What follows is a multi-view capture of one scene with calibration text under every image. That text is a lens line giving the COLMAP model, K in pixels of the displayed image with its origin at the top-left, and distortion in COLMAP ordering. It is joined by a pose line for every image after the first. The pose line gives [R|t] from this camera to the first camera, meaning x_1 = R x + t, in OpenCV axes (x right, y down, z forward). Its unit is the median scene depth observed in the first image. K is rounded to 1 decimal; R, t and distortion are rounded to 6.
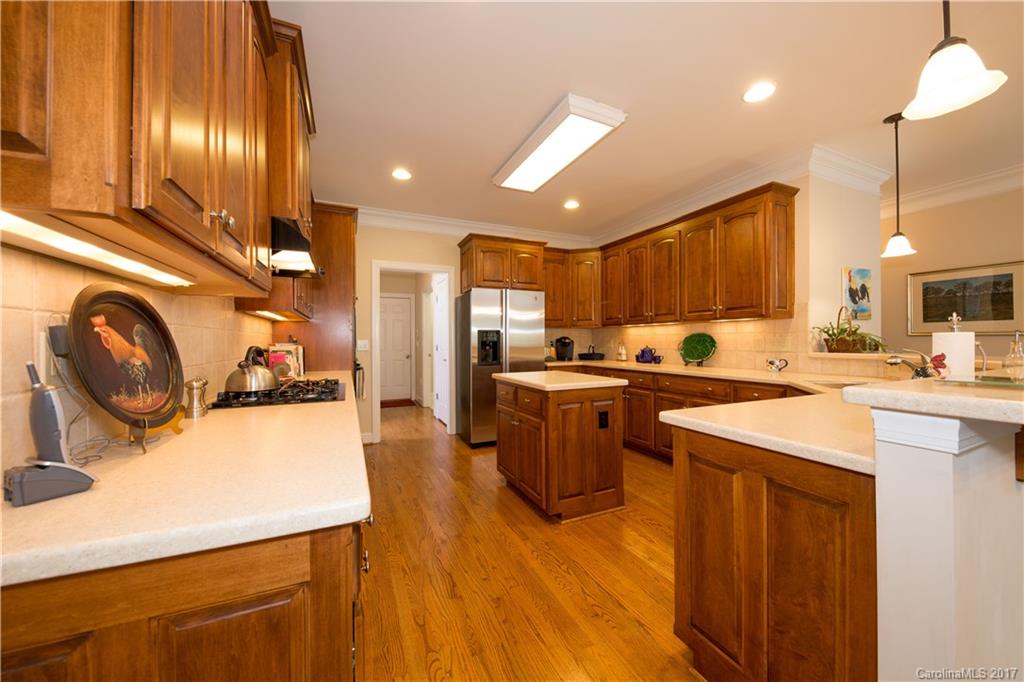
lens RADIAL K [[367.1, 0, 512.0], [0, 367.1, 341.0], [0, 0, 1]] dist [0.012045, -0.007666]
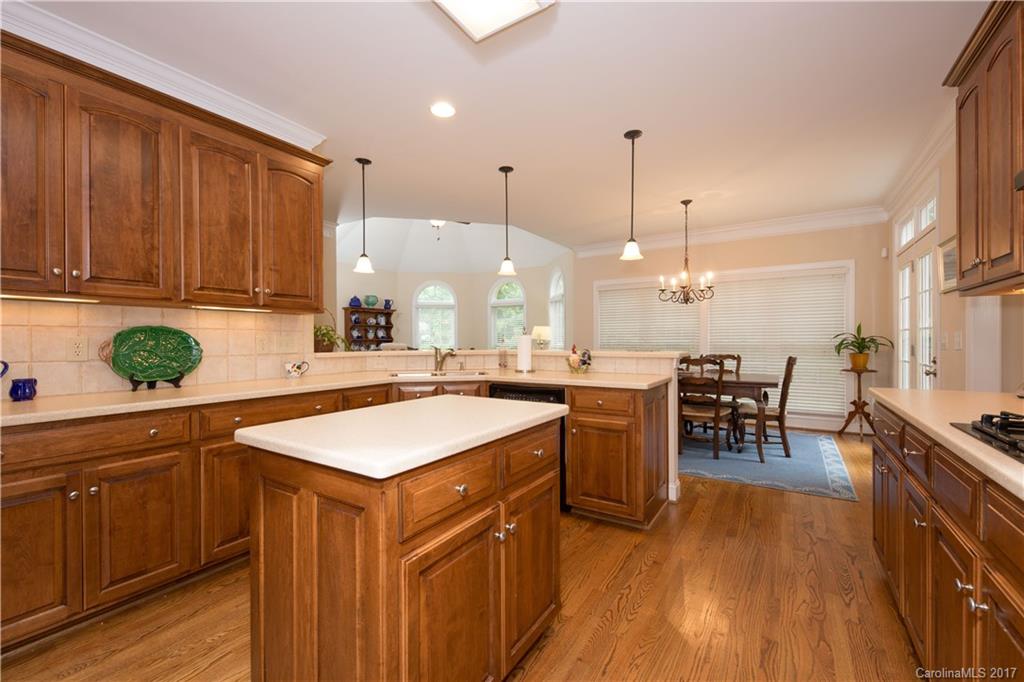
lens RADIAL K [[428.3, 0, 512.0], [0, 428.3, 341.0], [0, 0, 1]] dist [0.001926, 0.000187]
pose [[-0.546479, 0.002638, 0.837469, -0.330842], [0.003822, 0.999992, -0.000656, 0.003256], [-0.837464, 0.002842, -0.546485, 1.023489]]
